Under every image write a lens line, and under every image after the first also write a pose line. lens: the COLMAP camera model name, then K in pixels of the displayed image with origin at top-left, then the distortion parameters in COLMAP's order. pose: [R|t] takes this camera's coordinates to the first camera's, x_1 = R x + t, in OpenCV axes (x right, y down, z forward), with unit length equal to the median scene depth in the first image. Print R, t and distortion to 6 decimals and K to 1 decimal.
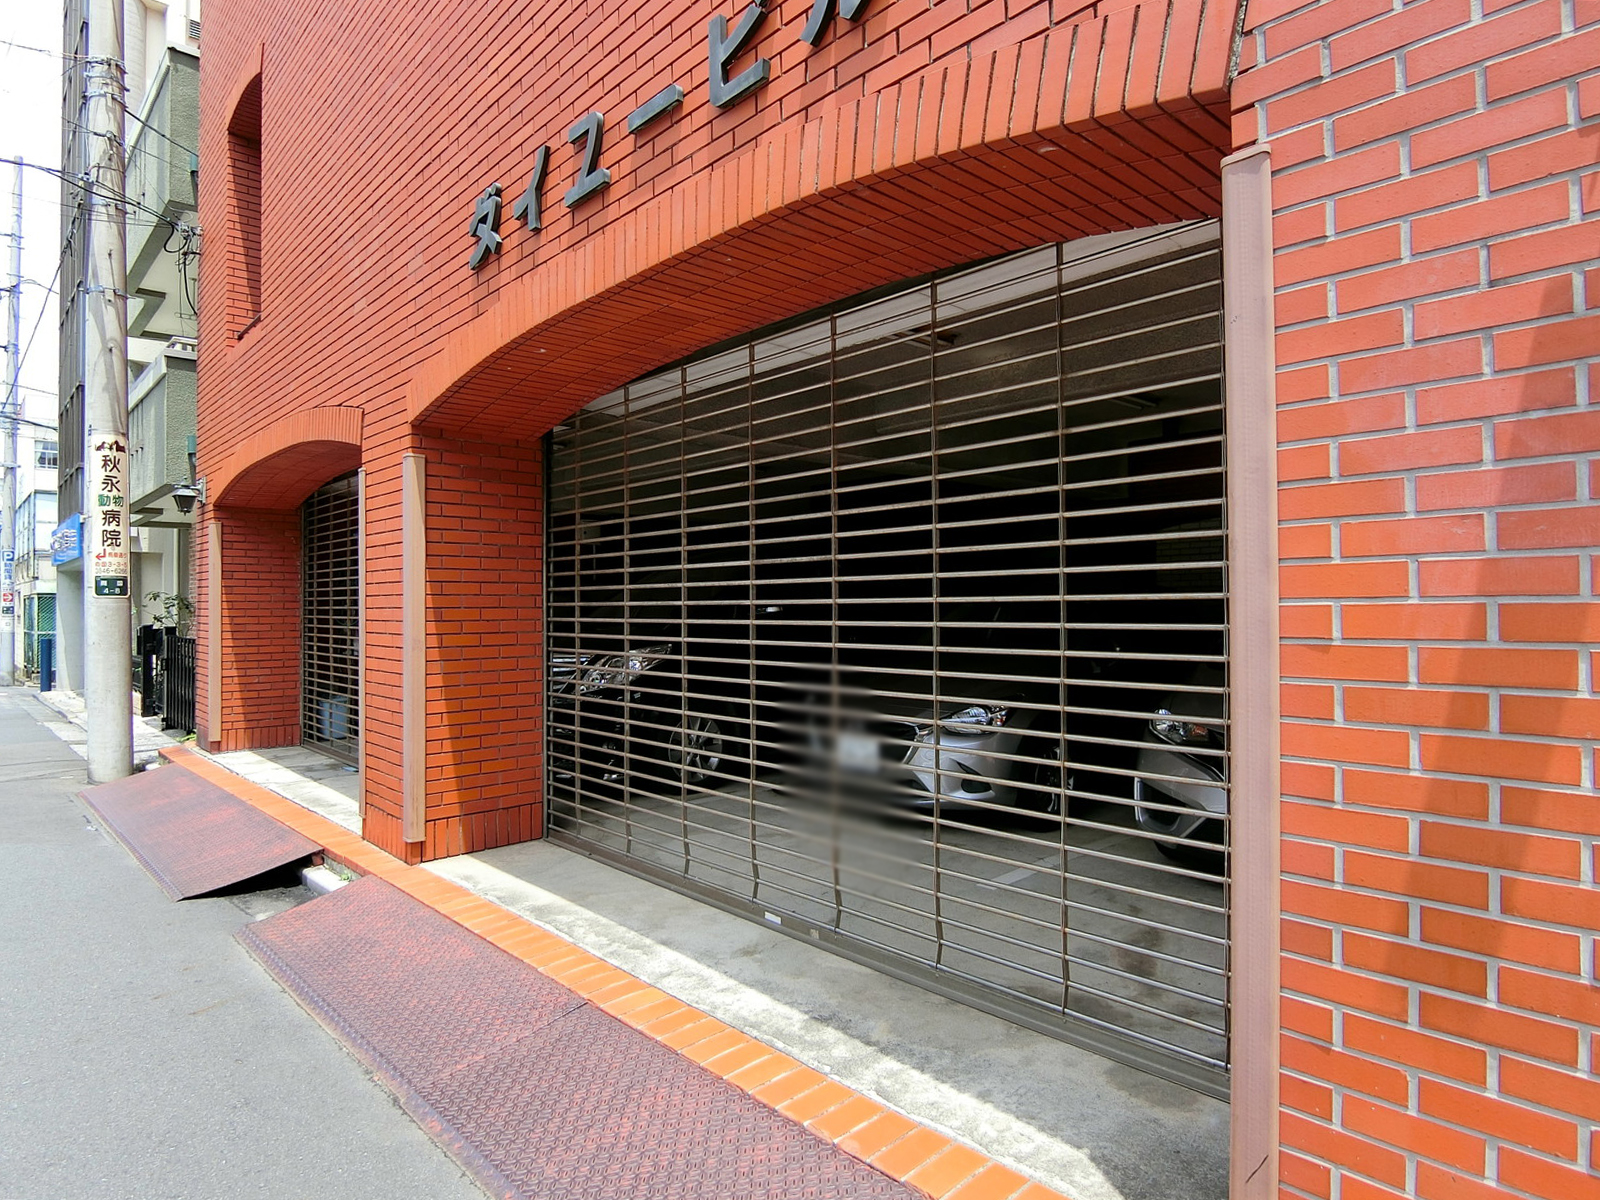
lens RADIAL K [[928.9, 0, 803.4], [0, 928.9, 597.9], [0, 0, 1]] dist [-0.012451, 0.000172]
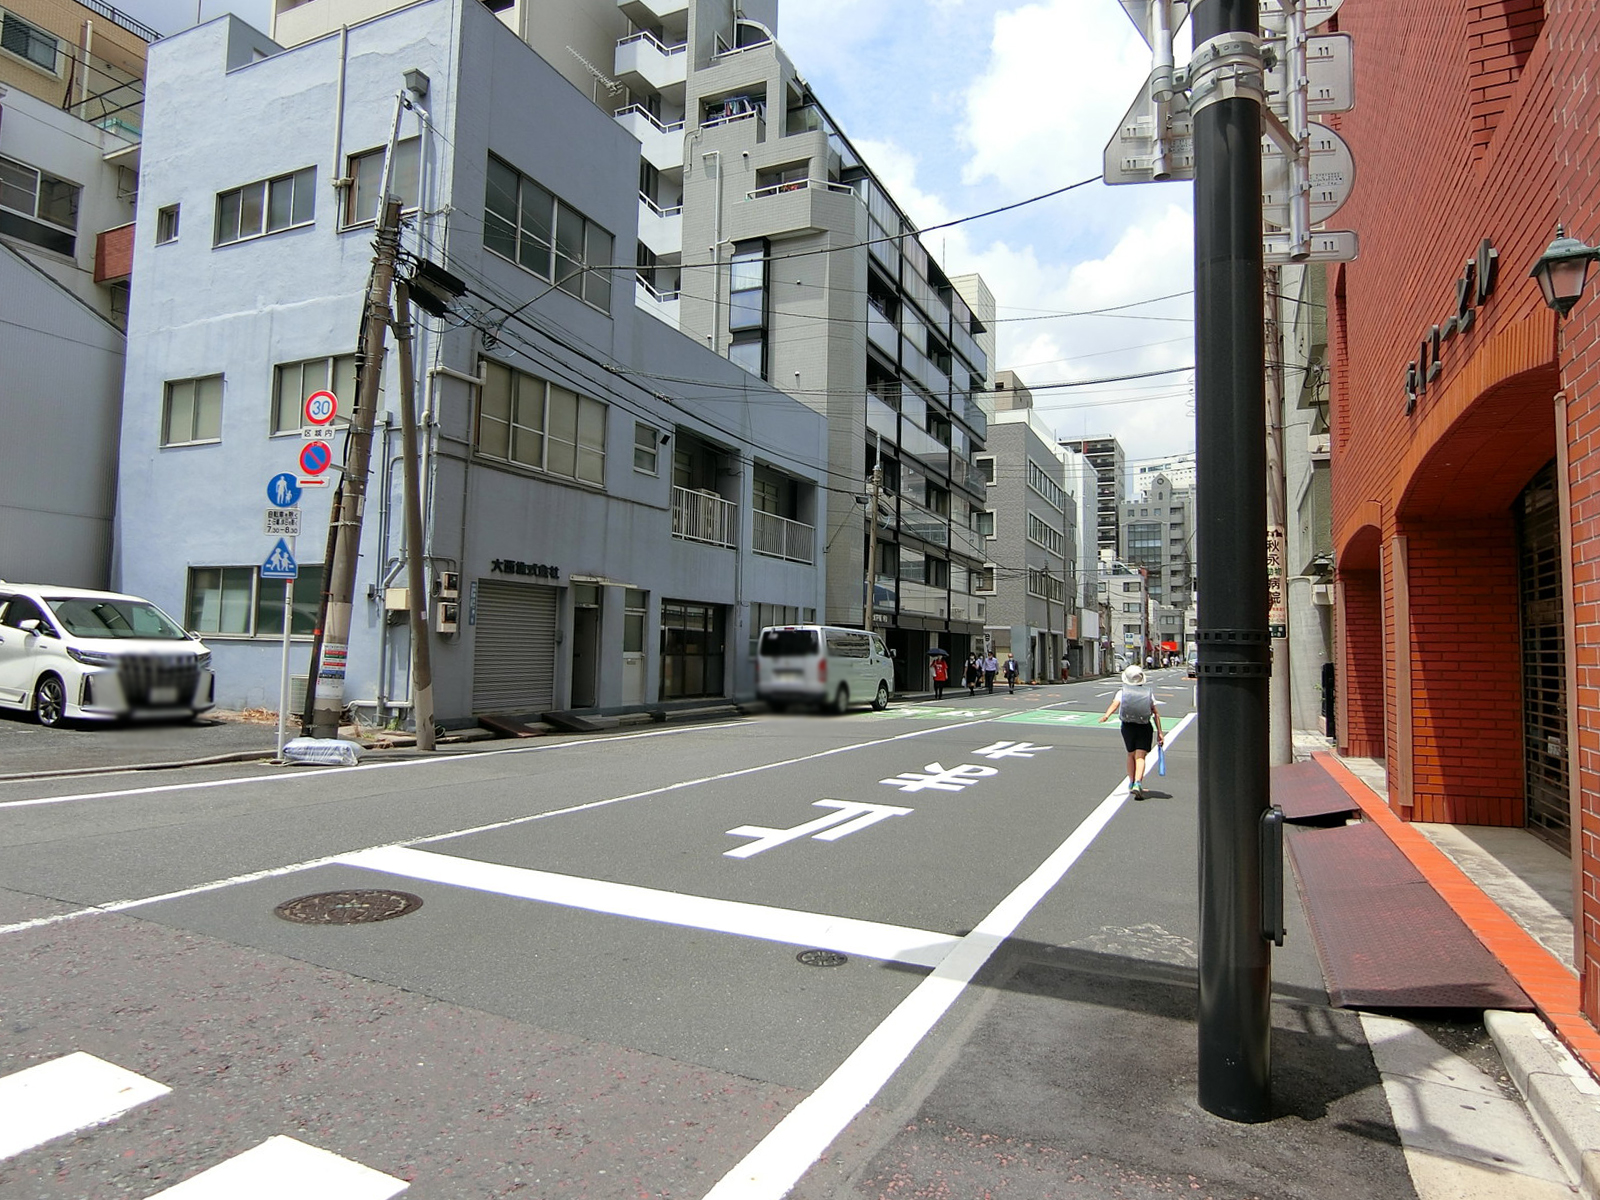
lens RADIAL K [[928.9, 0, 805.7], [0, 928.9, 601.6], [0, 0, 1]] dist [-0.012451, 0.000172]
pose [[0.379587, -0.040648, -0.924263, 0.508097], [-0.003096, 0.998973, -0.045205, 0.014300], [0.925151, 0.020021, 0.379071, -0.367157]]
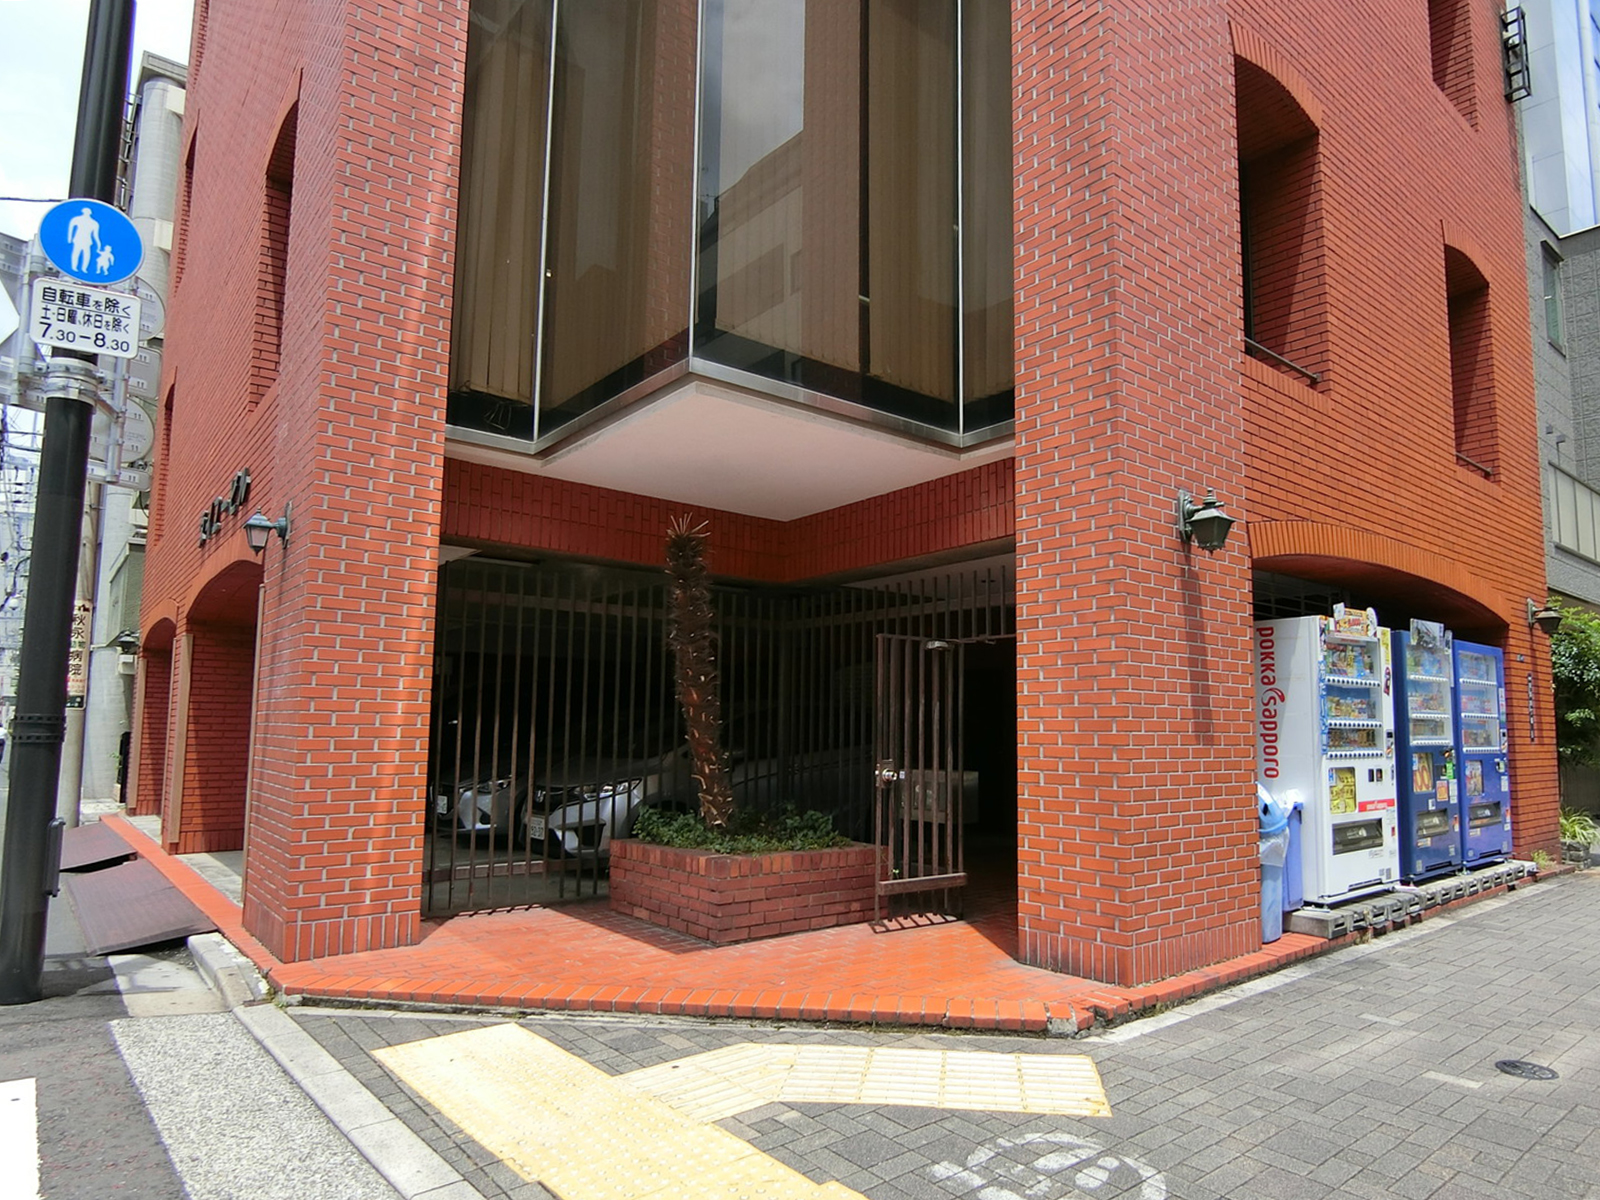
lens RADIAL K [[928.9, 0, 812.3], [0, 928.9, 643.9], [0, 0, 1]] dist [-0.012451, 0.000172]
pose [[0.999183, 0.012541, -0.038419, 0.835152], [-0.015748, 0.996313, -0.084339, 0.002802], [0.037220, 0.084875, 0.995696, -0.742563]]
